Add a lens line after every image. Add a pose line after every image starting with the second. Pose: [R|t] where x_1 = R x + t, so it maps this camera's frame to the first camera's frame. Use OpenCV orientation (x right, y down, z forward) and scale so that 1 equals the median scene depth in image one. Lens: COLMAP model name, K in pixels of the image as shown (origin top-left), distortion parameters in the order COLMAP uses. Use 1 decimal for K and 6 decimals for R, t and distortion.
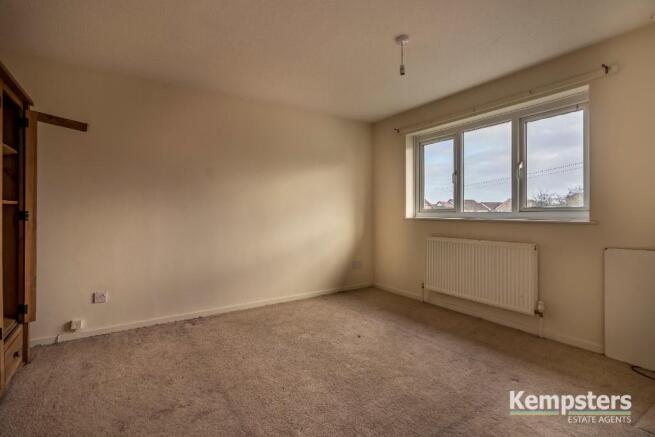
lens RADIAL K [[303.7, 0, 328.8], [0, 303.7, 213.5], [0, 0, 1]] dist [0.000457, 0.000392]
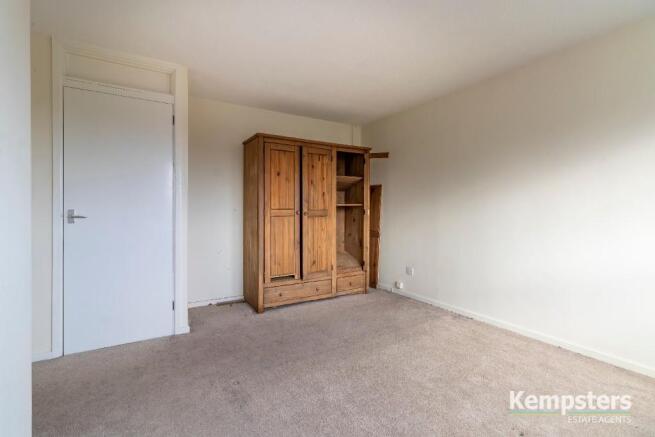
lens RADIAL K [[303.7, 0, 328.9], [0, 303.7, 213.0], [0, 0, 1]] dist [0.000457, 0.000392]
pose [[-0.041608, -0.000026, -0.999134, 0.679471], [-0.013905, 0.999903, 0.000553, 0.012524], [0.999037, 0.013916, -0.041604, 0.693696]]
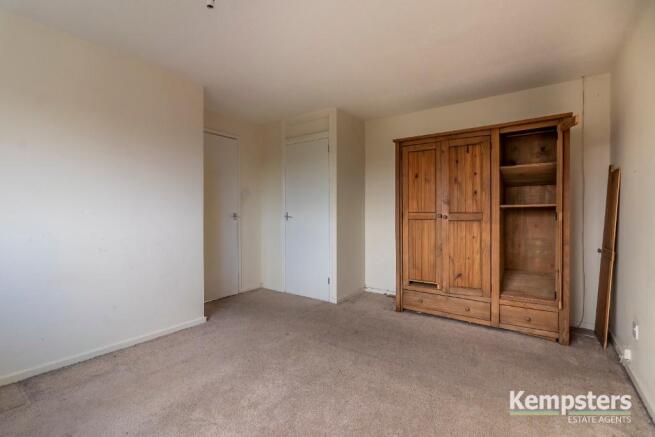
lens RADIAL K [[303.7, 0, 329.4], [0, 303.7, 218.2], [0, 0, 1]] dist [0.000457, 0.000392]
pose [[-0.937771, -0.004755, -0.347222, 0.193930], [-0.014678, 0.999555, 0.025953, -0.001364], [0.346944, 0.029435, -0.937424, 1.446872]]
